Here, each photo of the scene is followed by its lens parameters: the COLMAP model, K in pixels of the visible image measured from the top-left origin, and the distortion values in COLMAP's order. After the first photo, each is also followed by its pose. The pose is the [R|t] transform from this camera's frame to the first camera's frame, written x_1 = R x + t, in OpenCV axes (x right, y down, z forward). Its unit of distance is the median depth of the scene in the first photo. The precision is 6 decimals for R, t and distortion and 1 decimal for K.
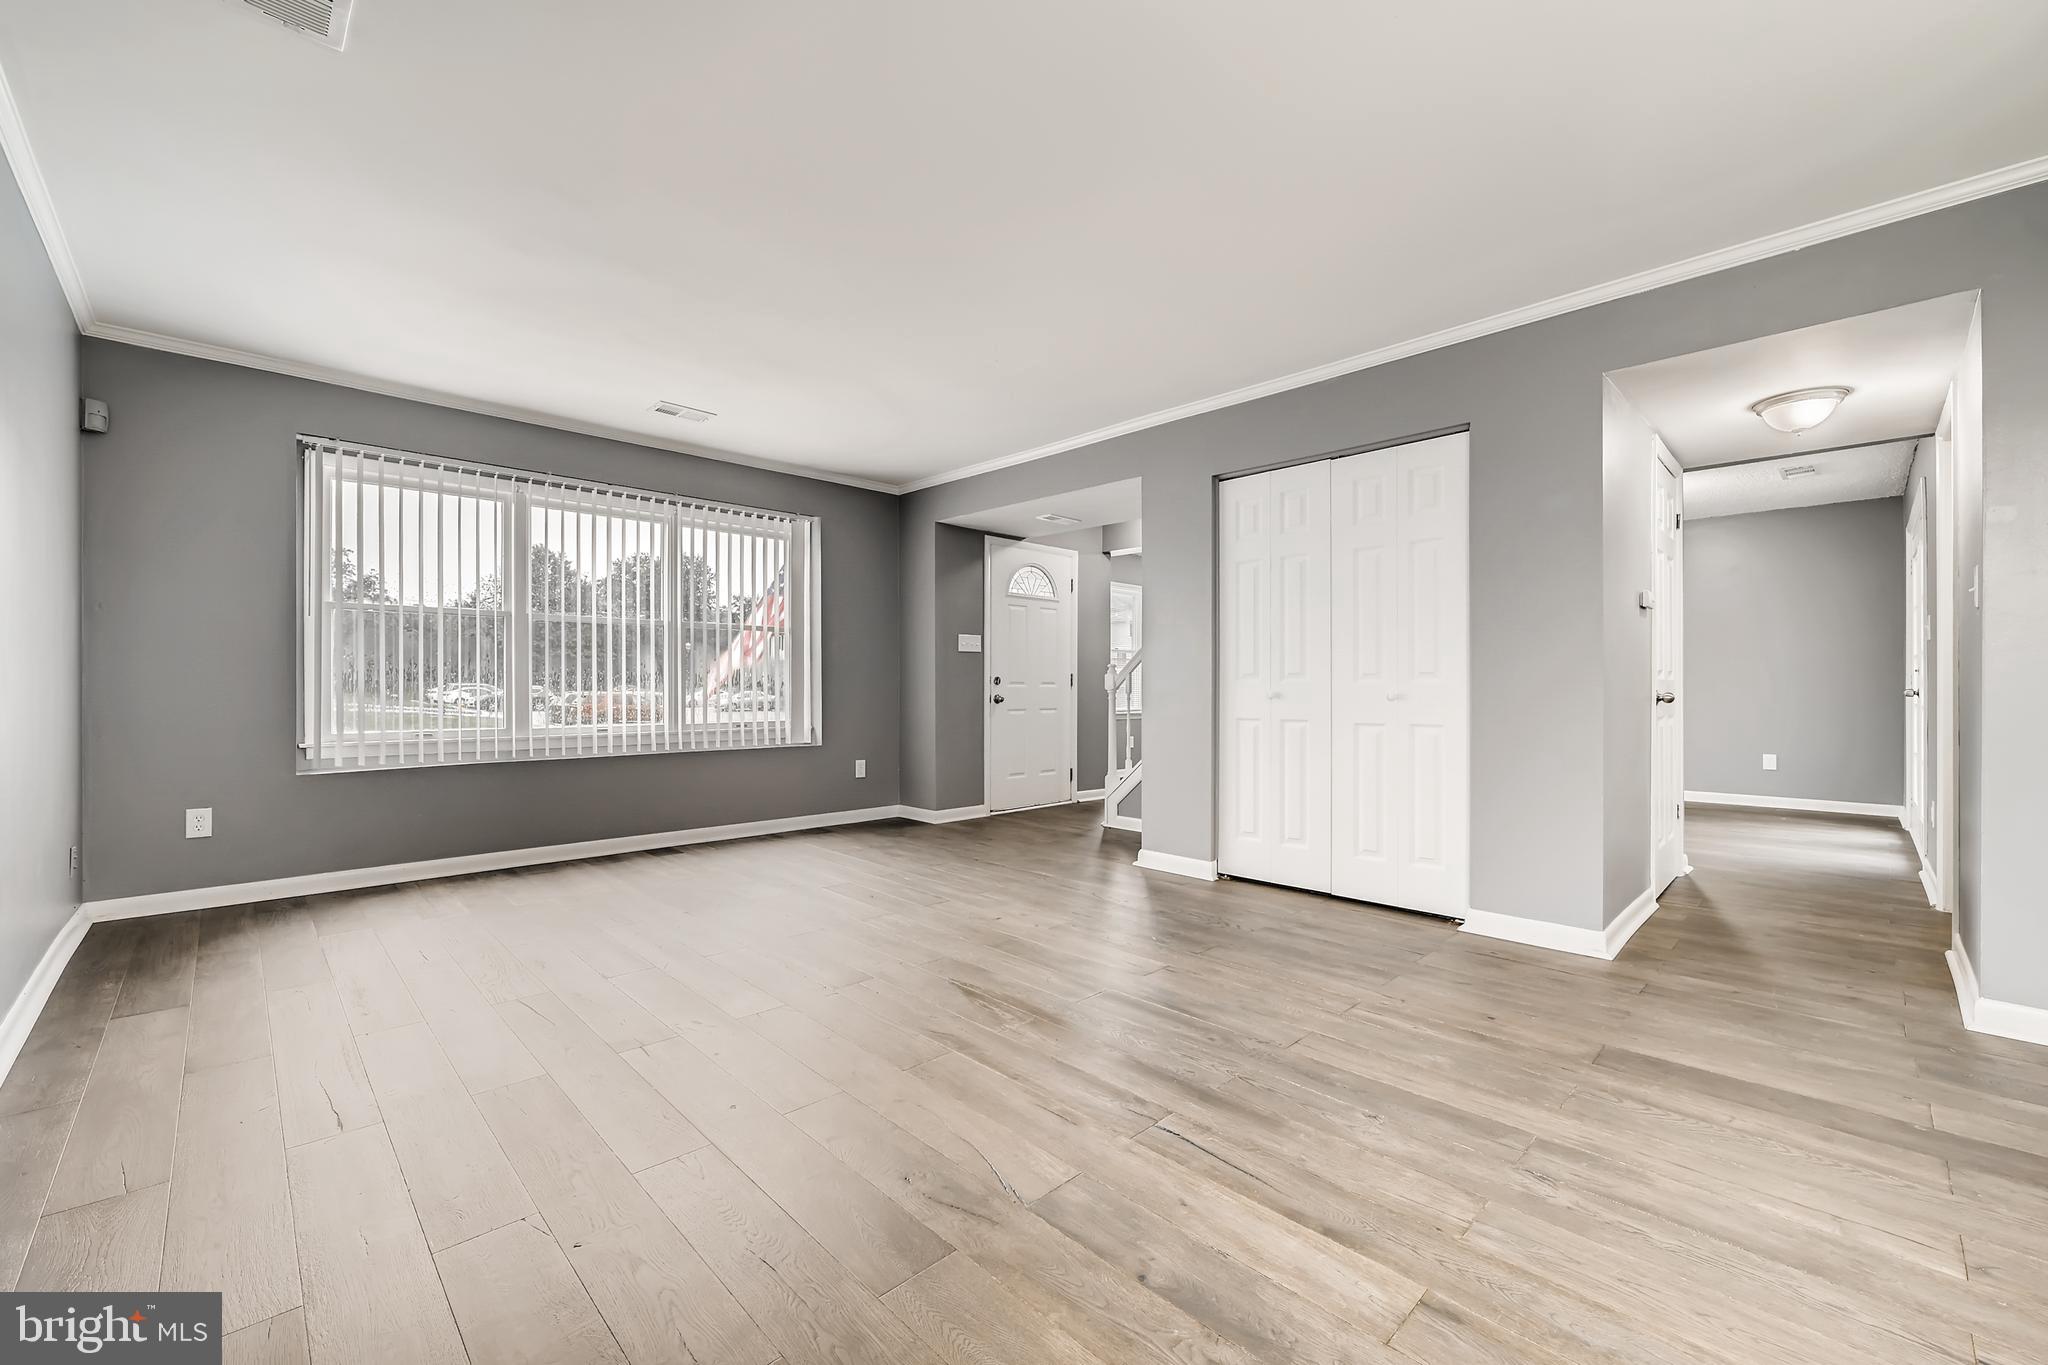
lens RADIAL K [[811.1, 0, 1063.7], [0, 811.1, 687.1], [0, 0, 1]] dist [-0.001697, 0.000364]
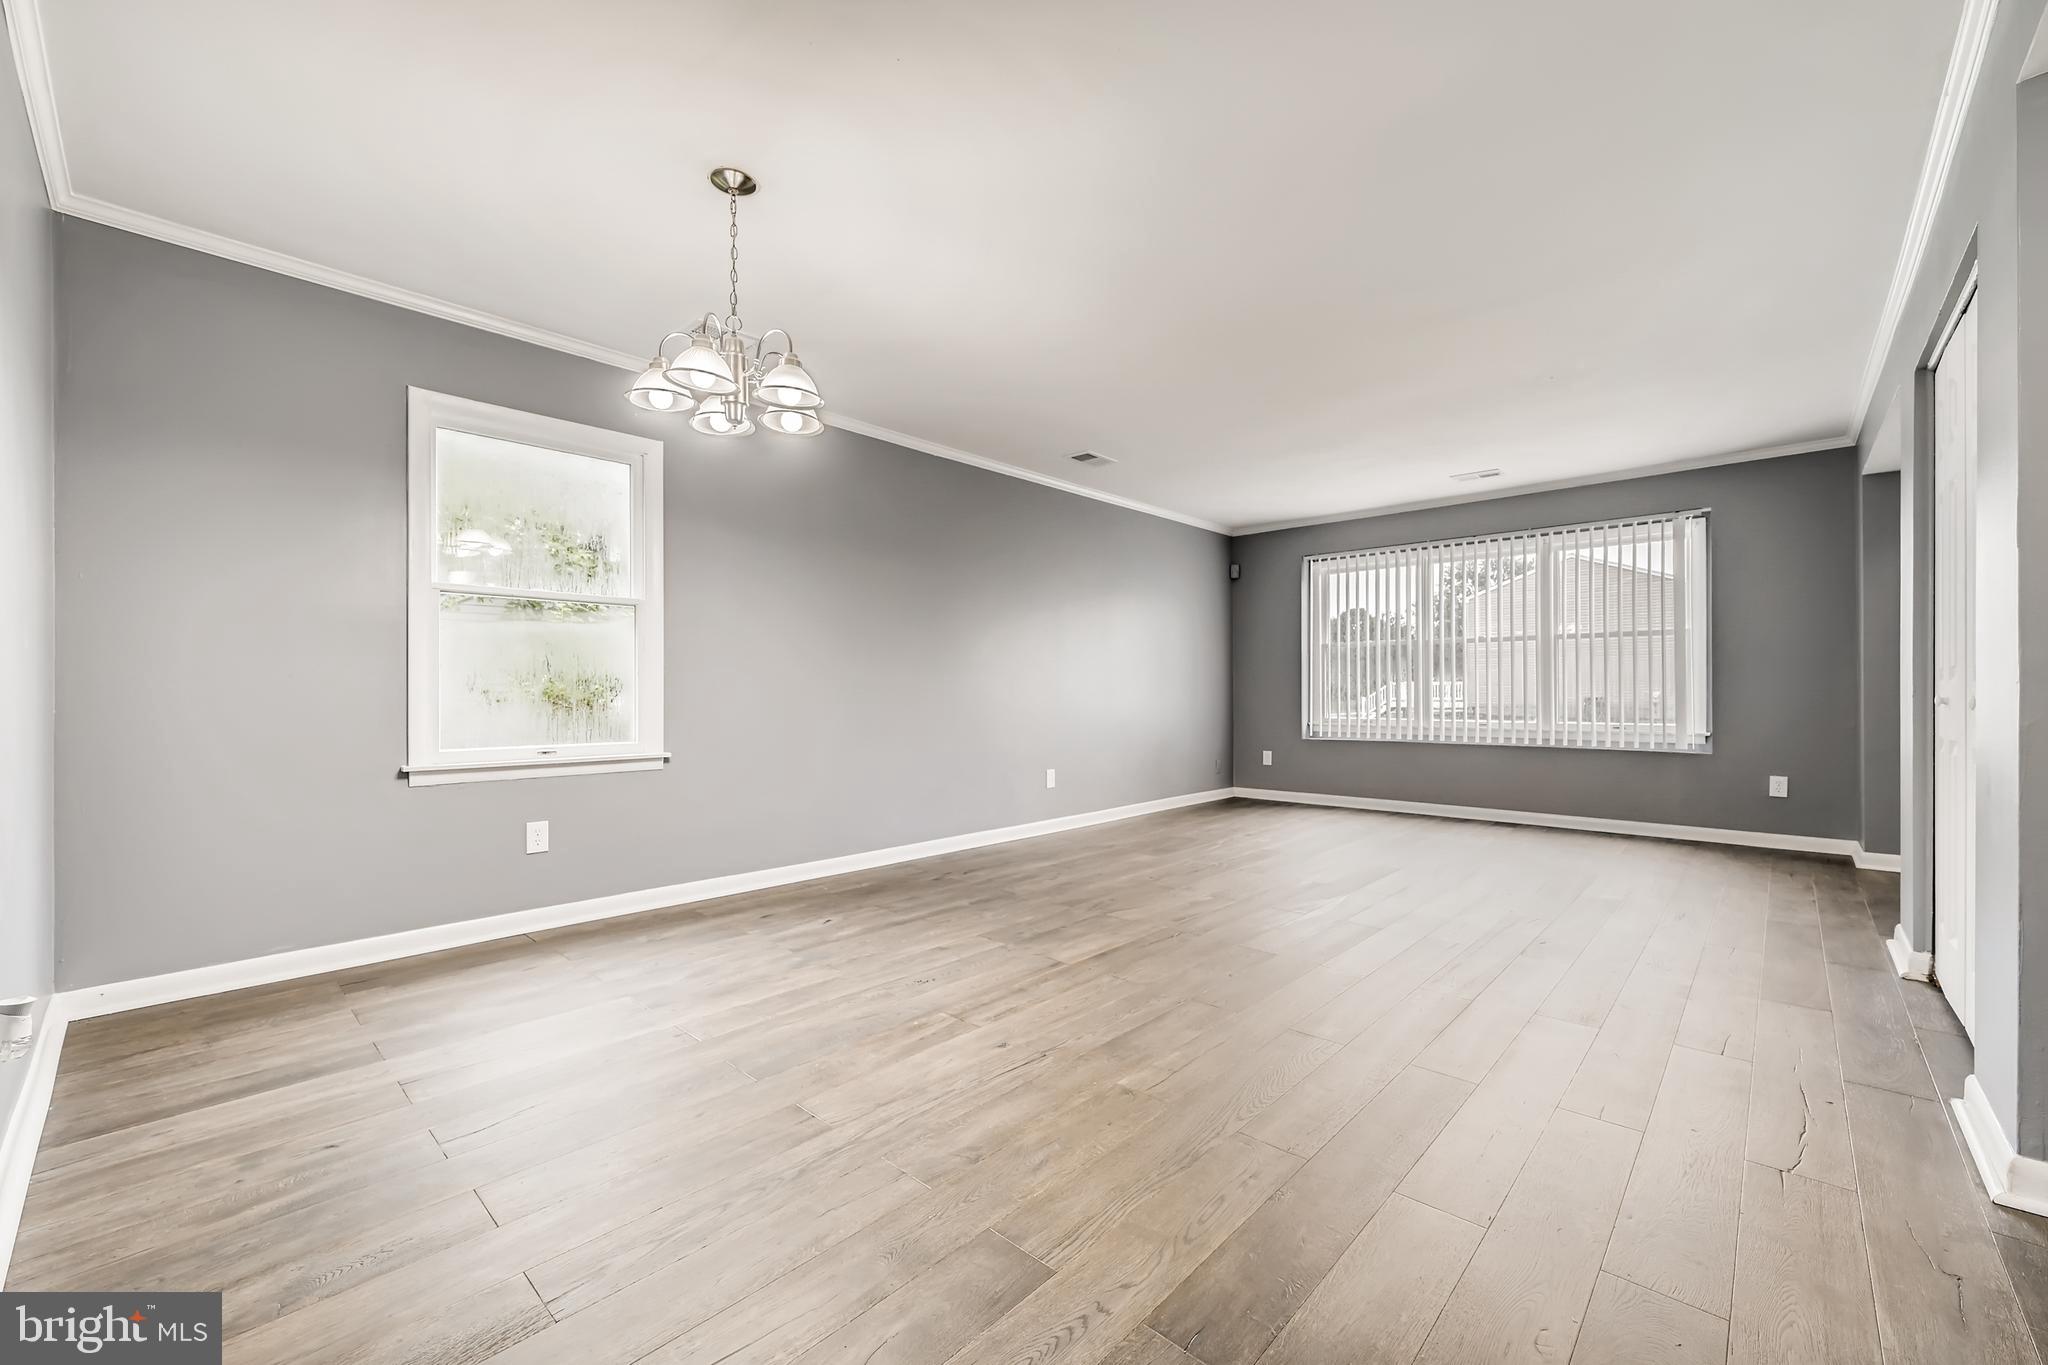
lens RADIAL K [[811.1, 0, 1013.2], [0, 811.1, 690.4], [0, 0, 1]] dist [-0.001697, 0.000364]
pose [[0.039637, -0.000824, -0.999214, 2.102593], [0.004089, 0.999991, -0.000662, -0.012272], [0.999206, -0.004060, 0.039640, 0.591223]]
